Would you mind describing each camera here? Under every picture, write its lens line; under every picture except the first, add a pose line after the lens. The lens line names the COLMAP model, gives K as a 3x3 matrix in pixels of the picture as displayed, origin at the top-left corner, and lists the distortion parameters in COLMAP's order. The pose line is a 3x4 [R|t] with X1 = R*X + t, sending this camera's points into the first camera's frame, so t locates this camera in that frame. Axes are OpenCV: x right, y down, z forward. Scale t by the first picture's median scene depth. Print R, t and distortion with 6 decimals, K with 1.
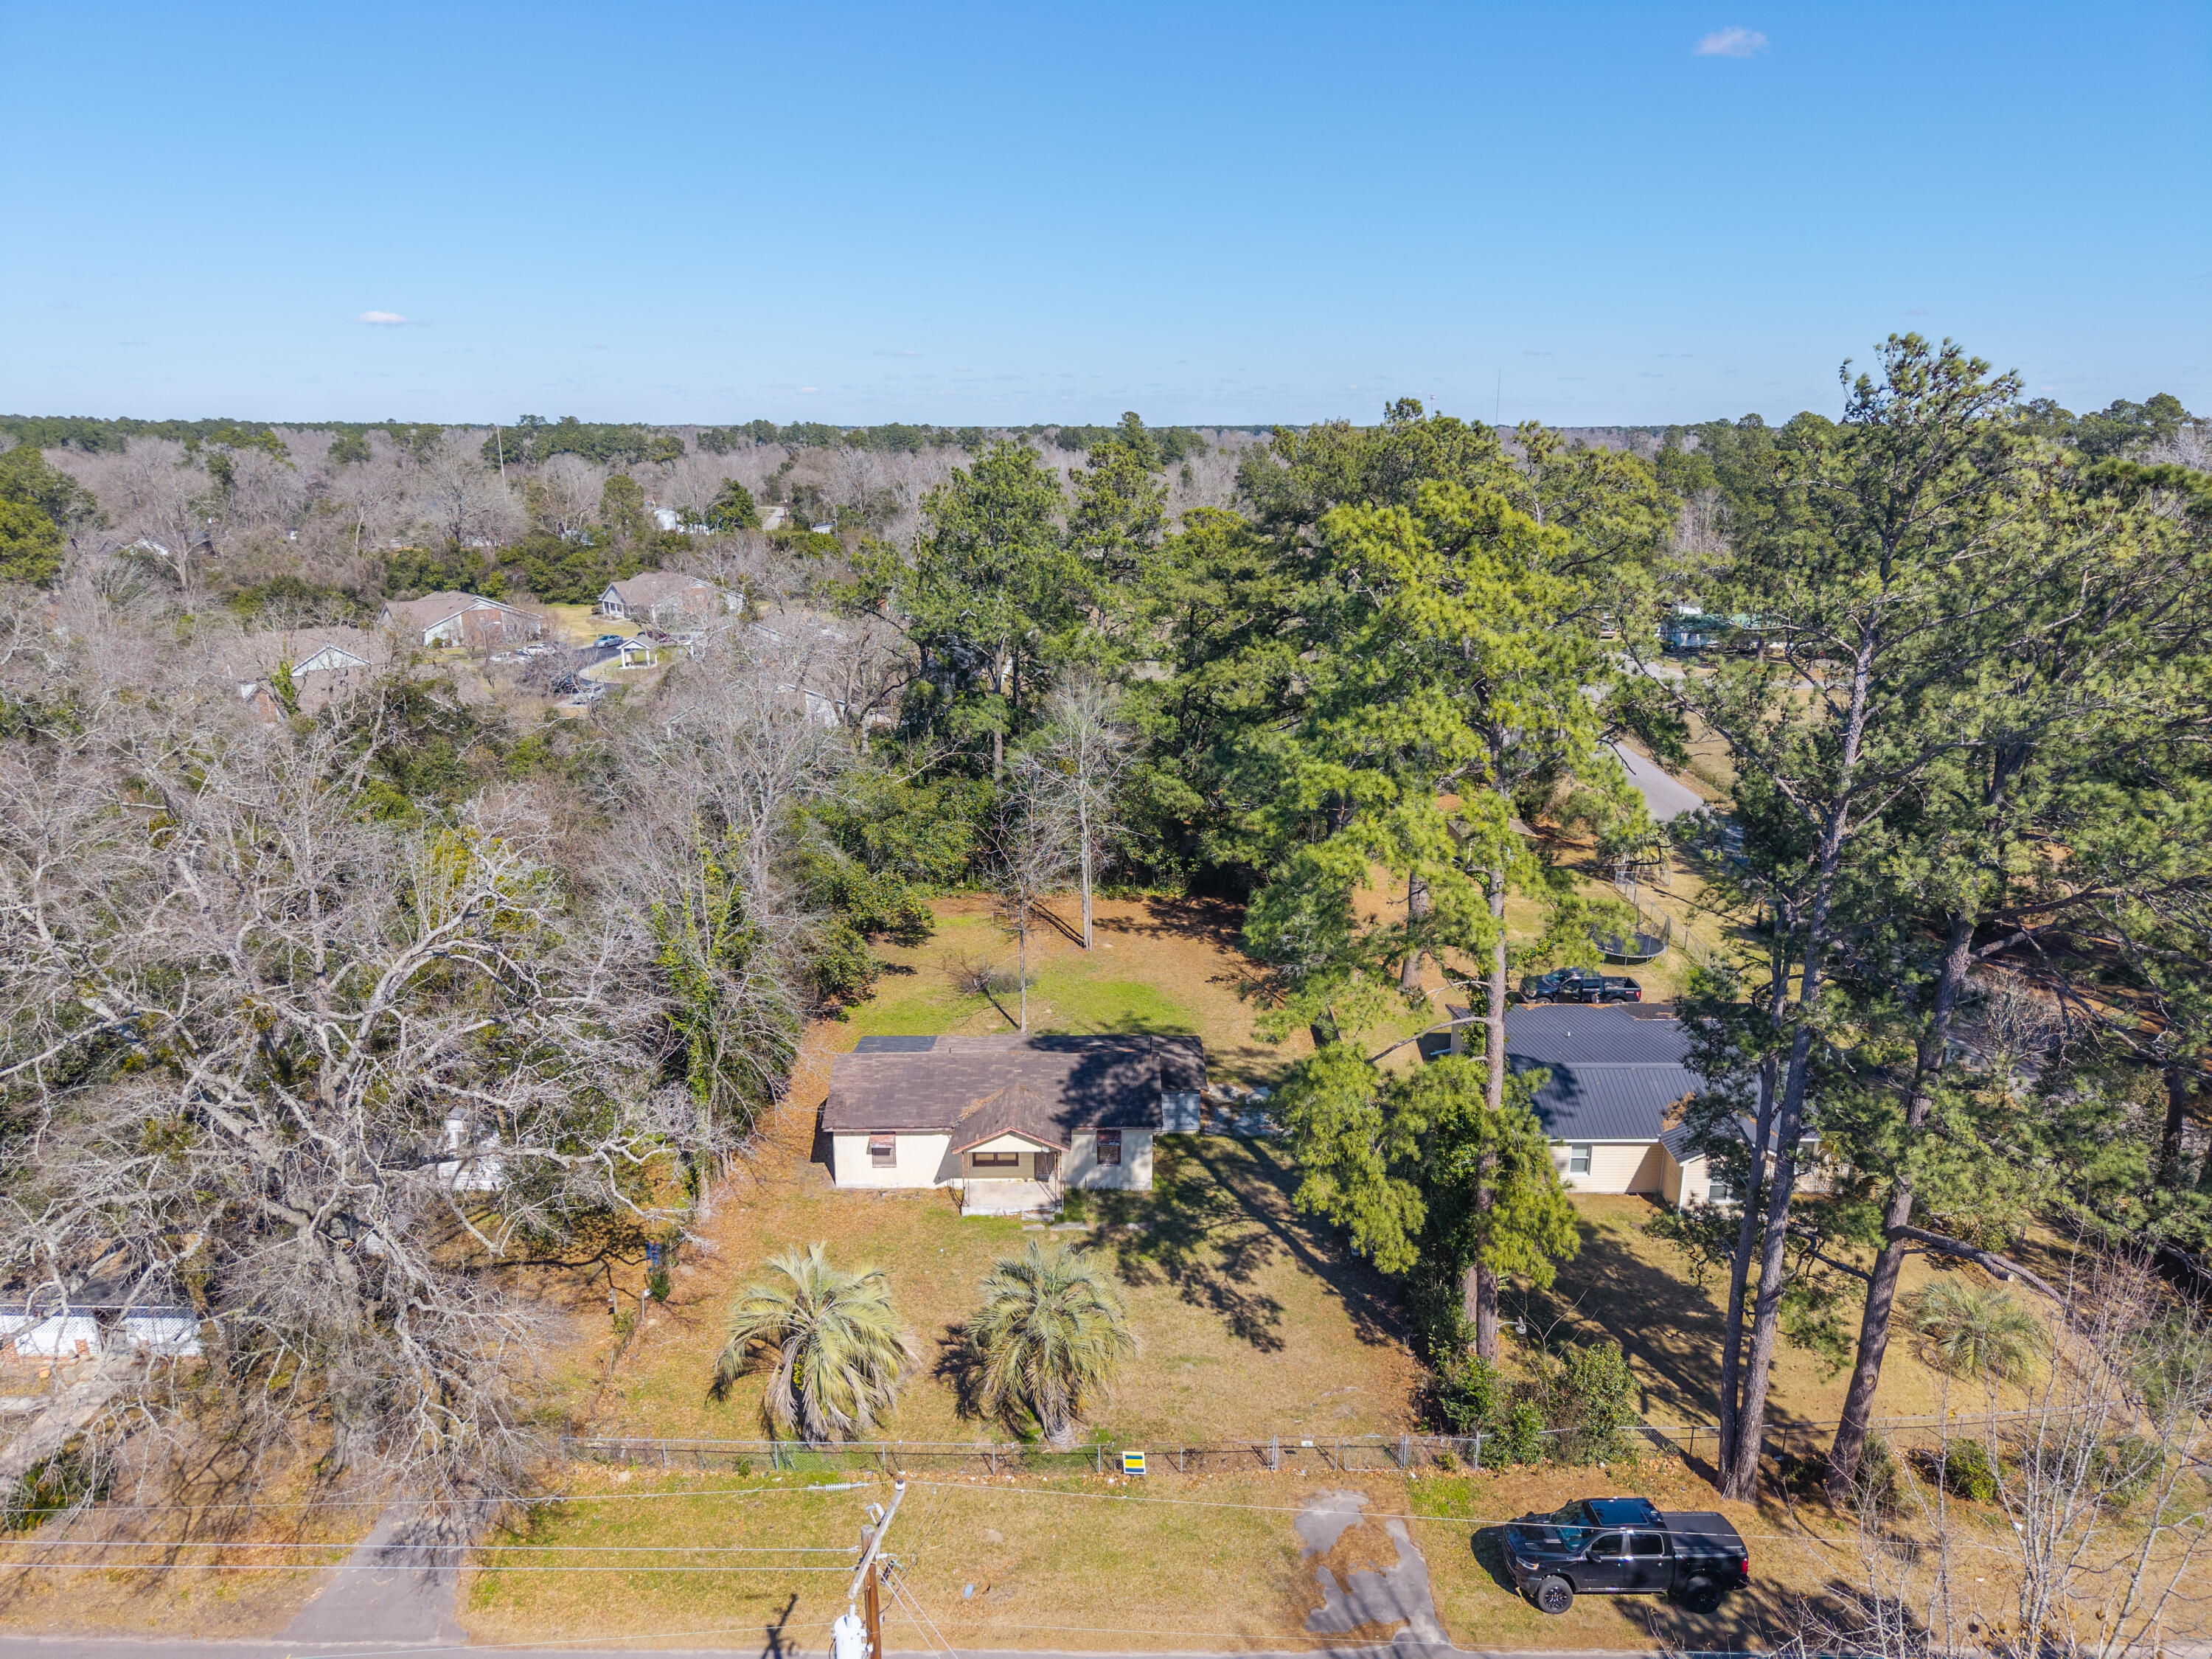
lens RADIAL K [[1506.8, 0, 1104.7], [0, 1506.8, 833.1], [0, 0, 1]] dist [0.007666, -0.002661]
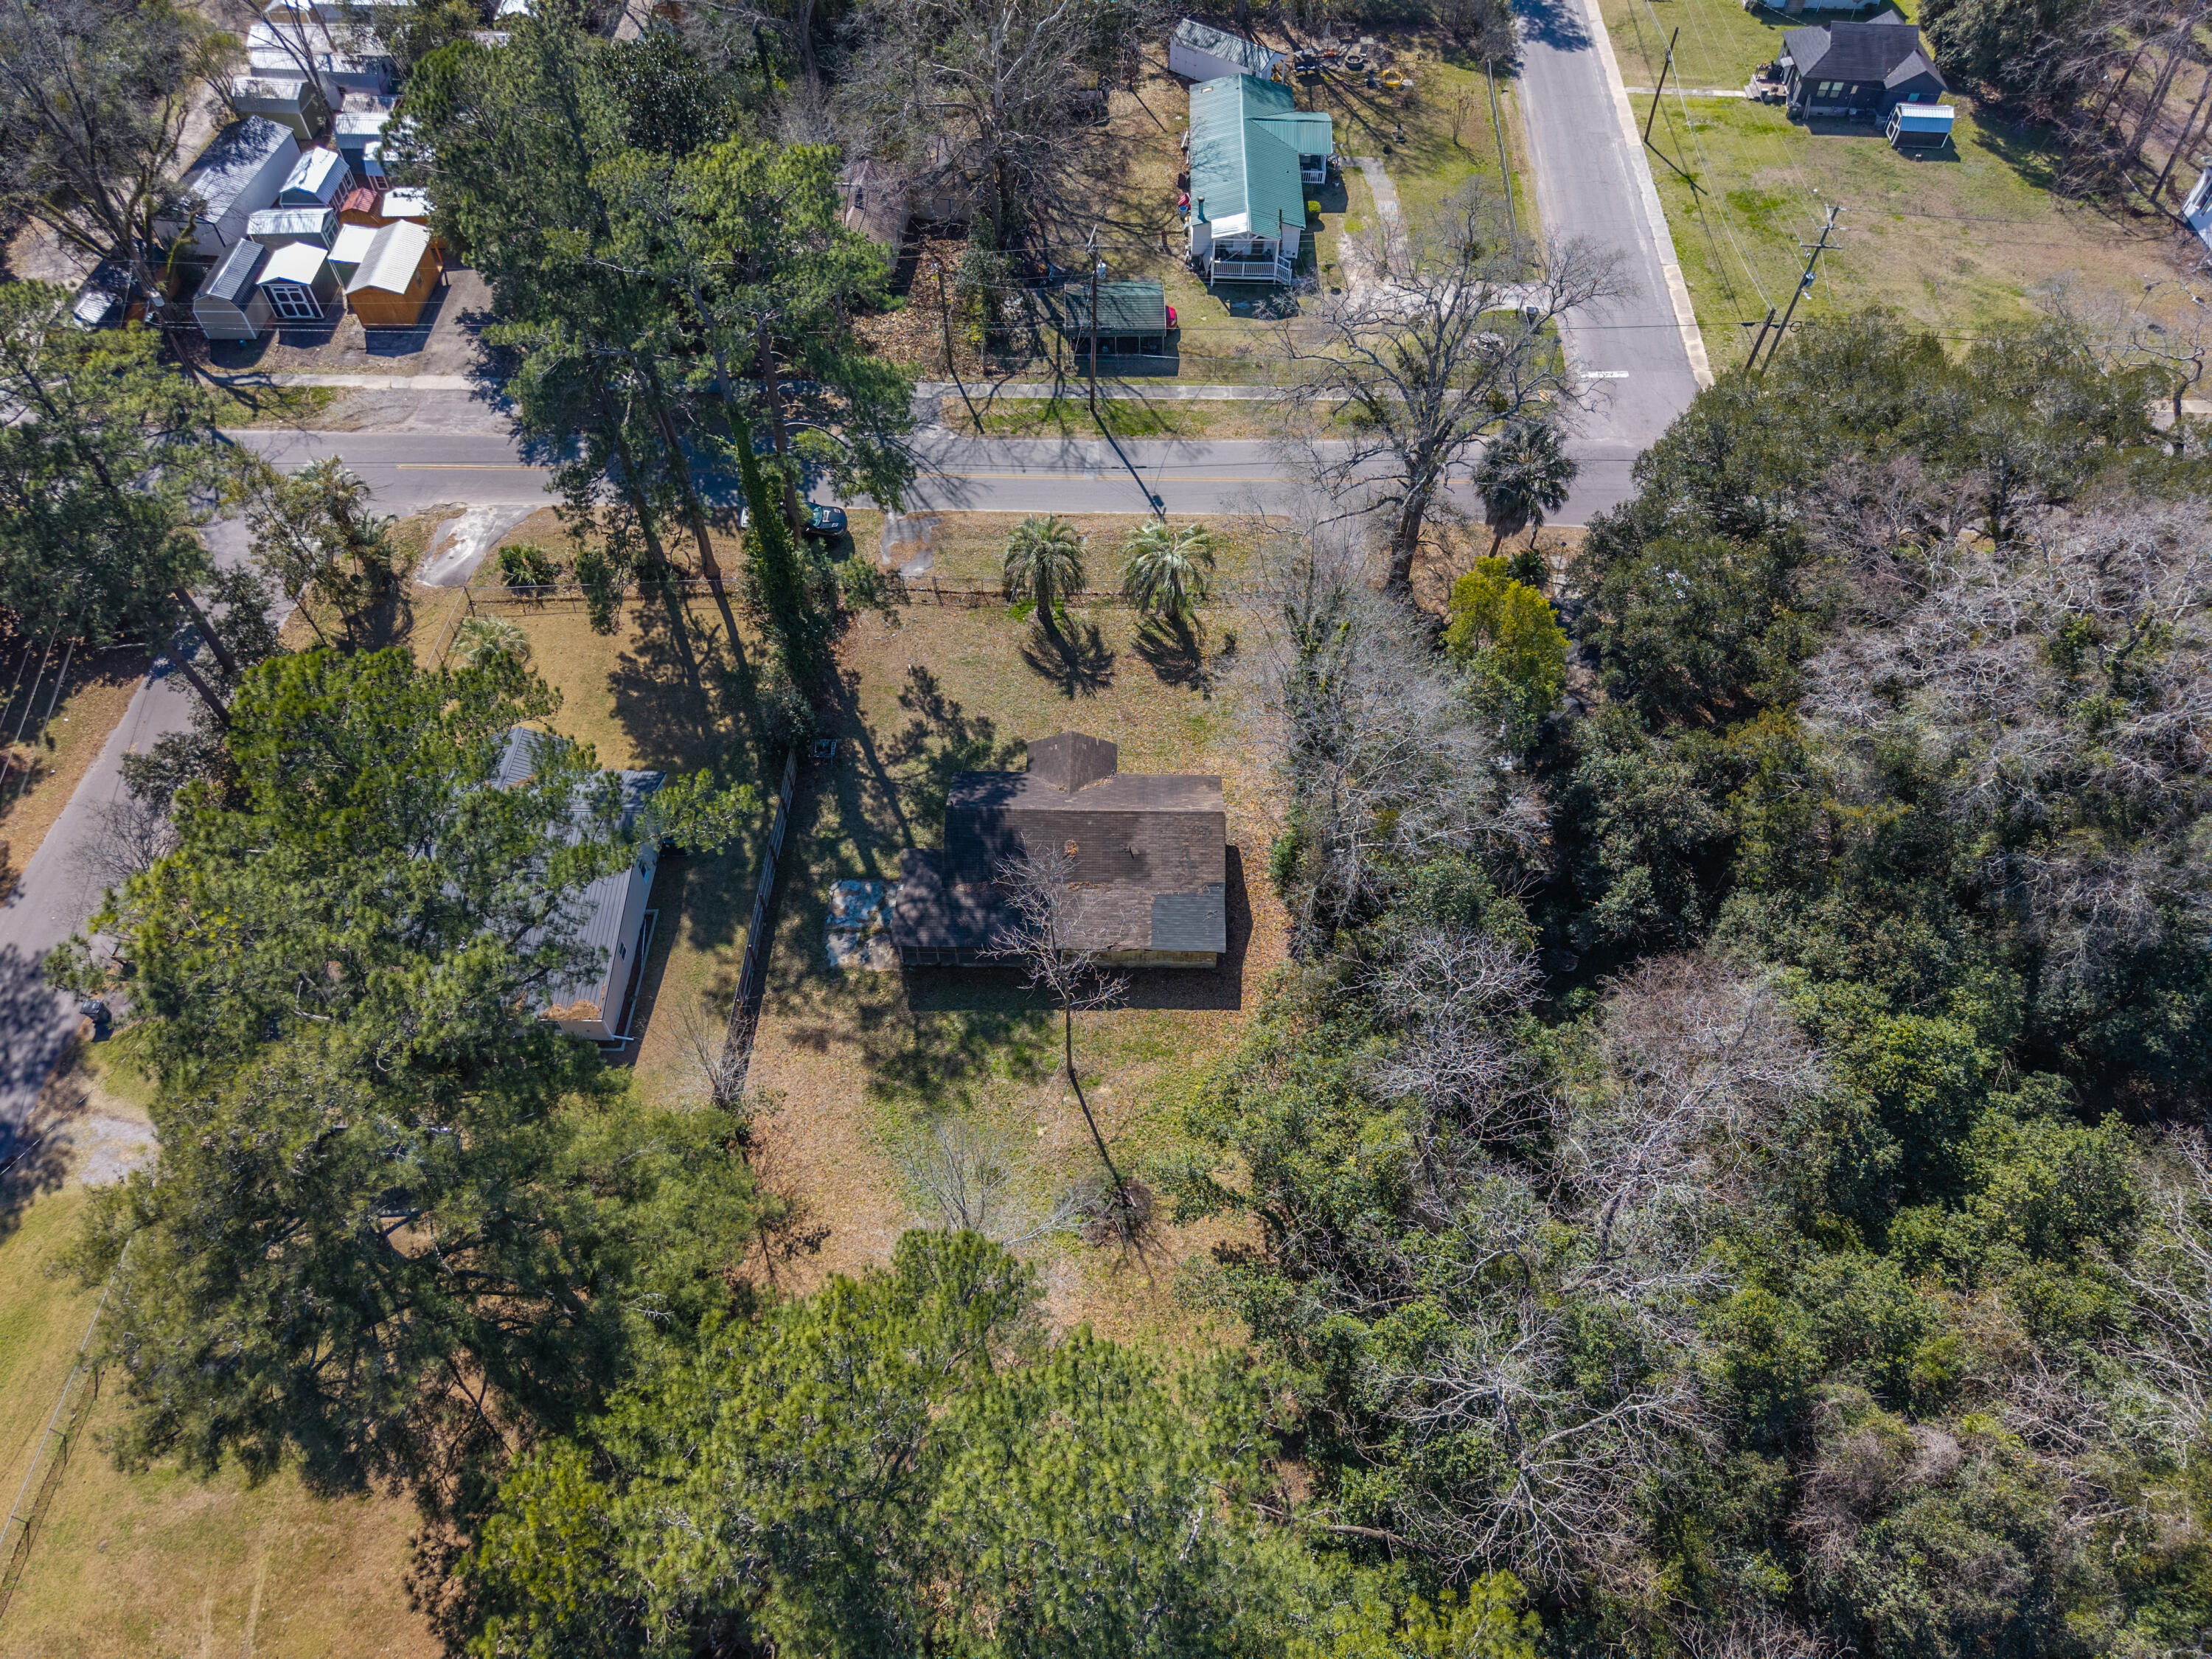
lens RADIAL K [[1496.5, 0, 1104.6], [0, 1496.5, 830.8], [0, 0, 1]] dist [0.029506, -0.029507]
pose [[-0.999486, -0.028491, 0.014683, -0.112862], [0.003223, 0.366416, 0.930445, -0.971515], [-0.031889, 0.930015, -0.366136, 1.517213]]
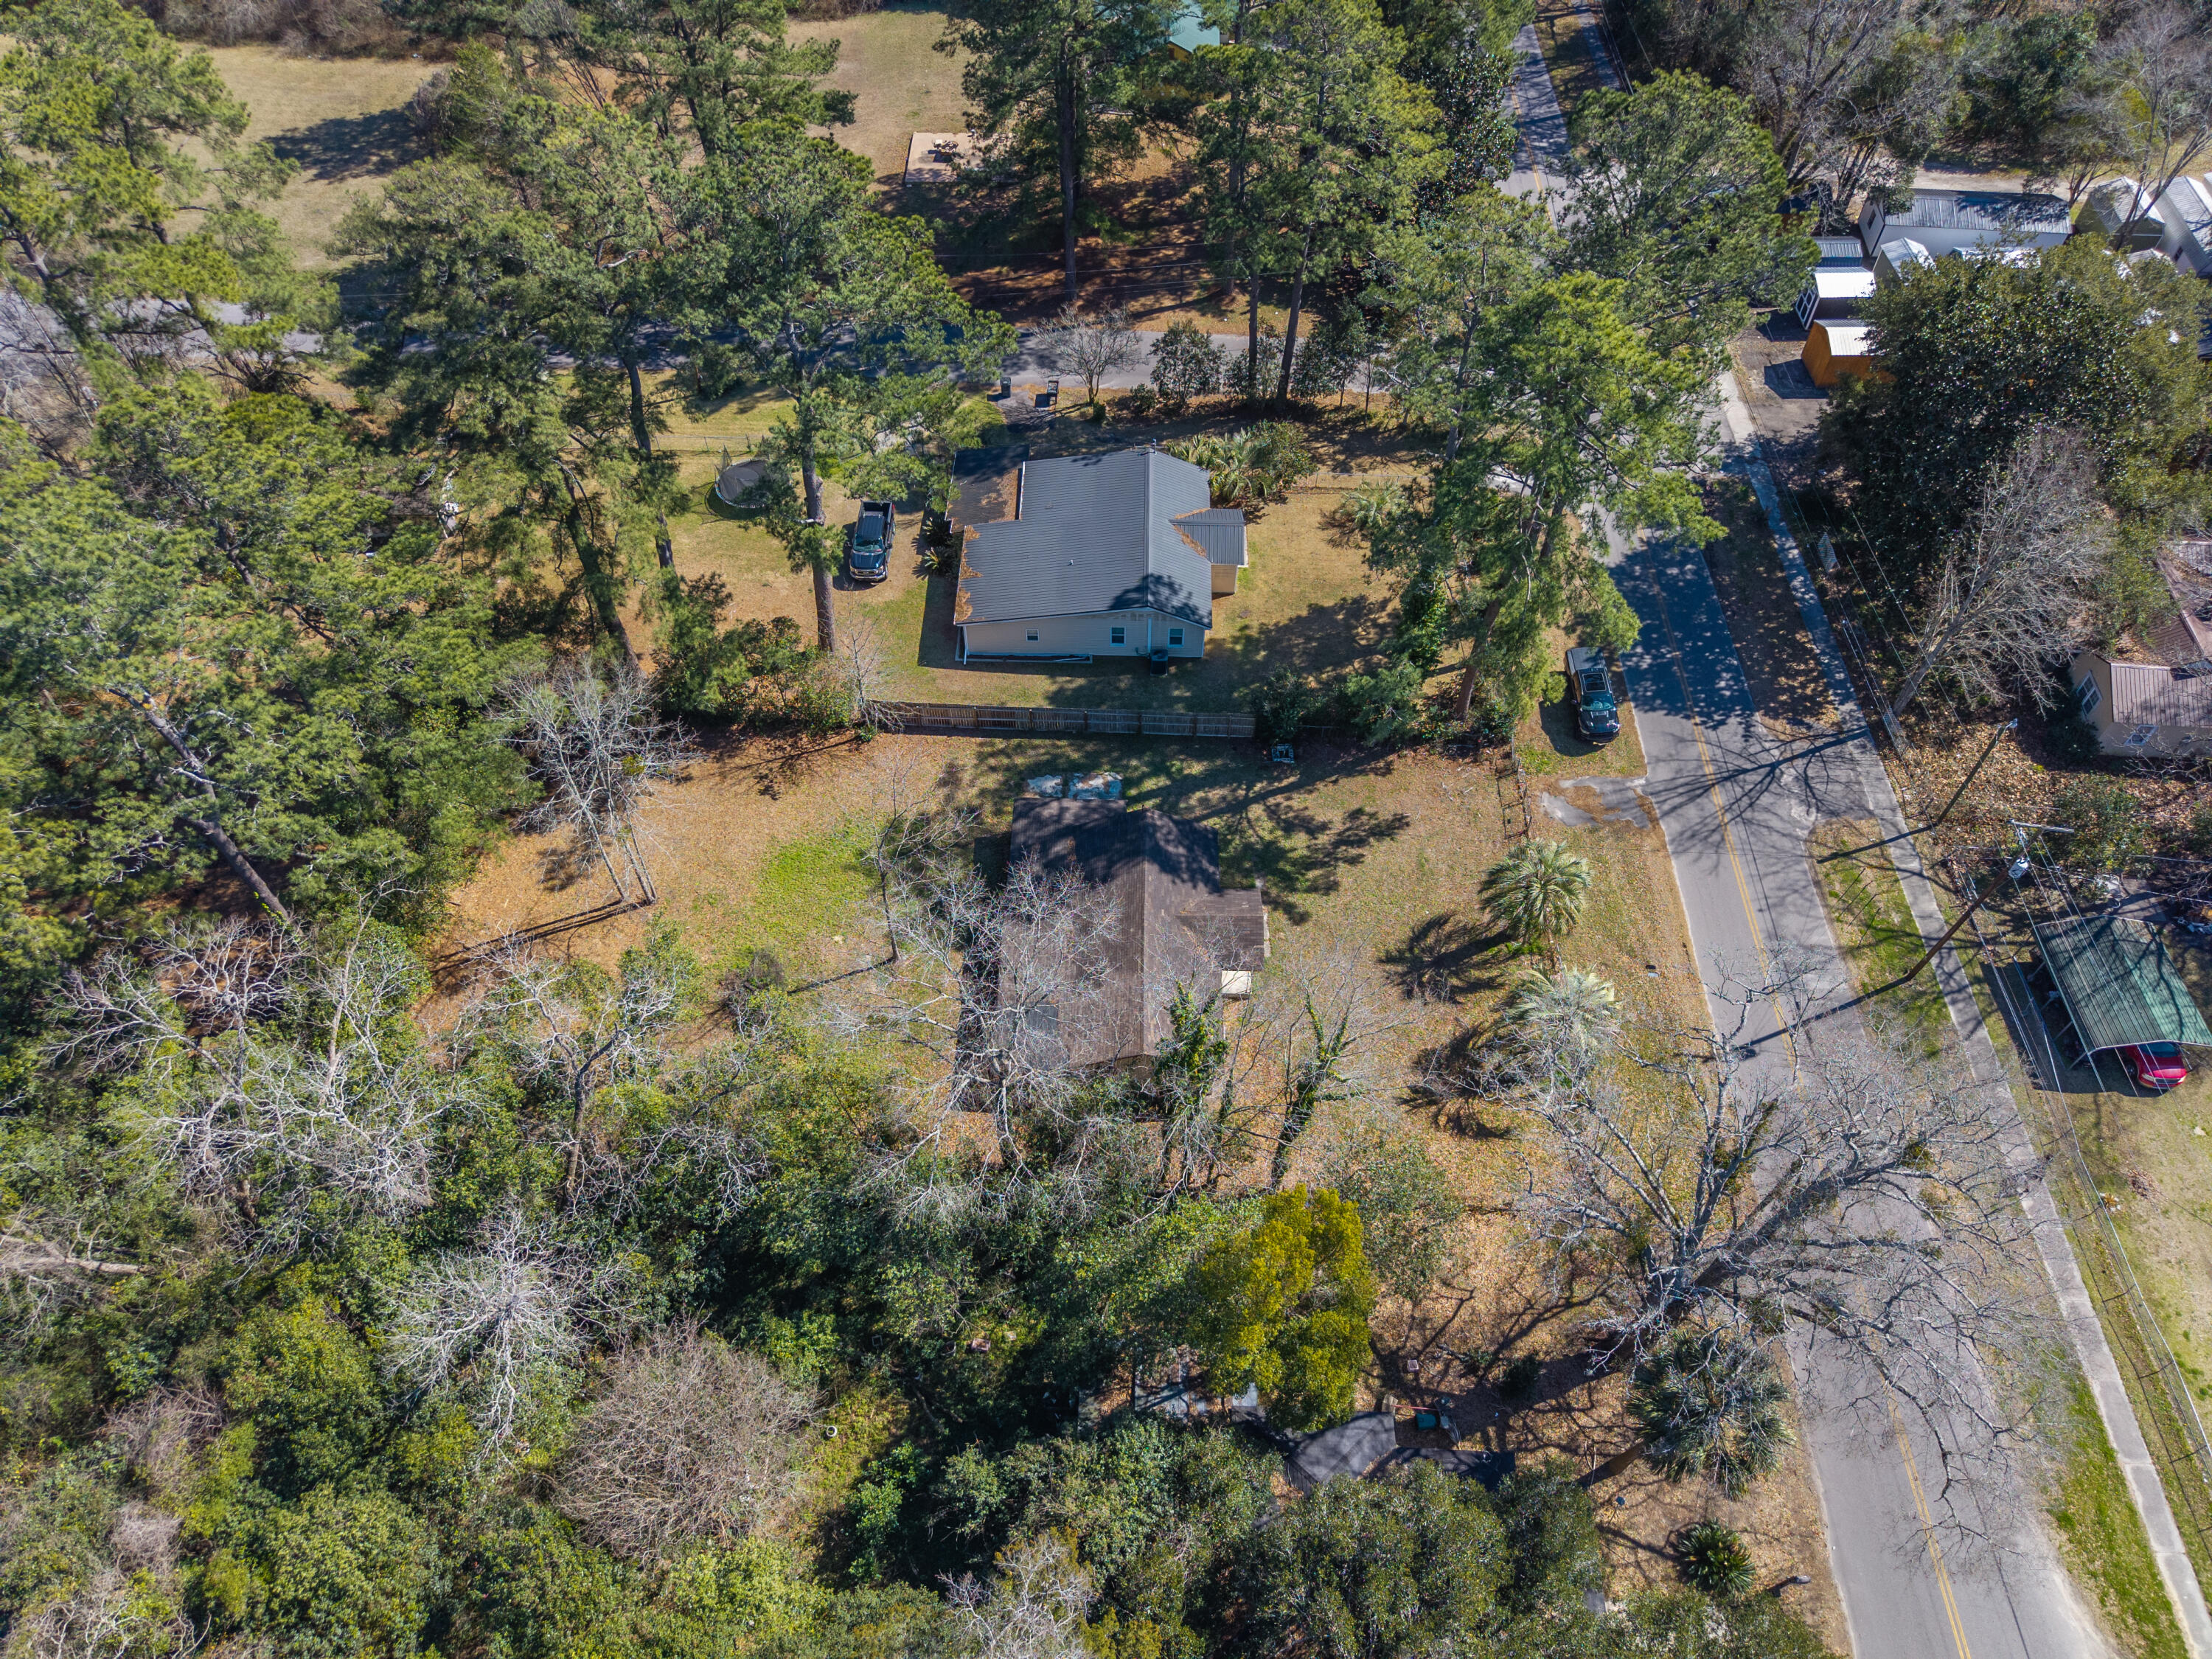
lens RADIAL K [[1496.5, 0, 1104.6], [0, 1496.5, 830.8], [0, 0, 1]] dist [0.029506, -0.029507]
pose [[0.033894, -0.786452, 0.616721, -0.732933], [0.267722, 0.601668, 0.752543, -0.759224], [-0.962900, 0.139603, 0.230944, 0.810330]]
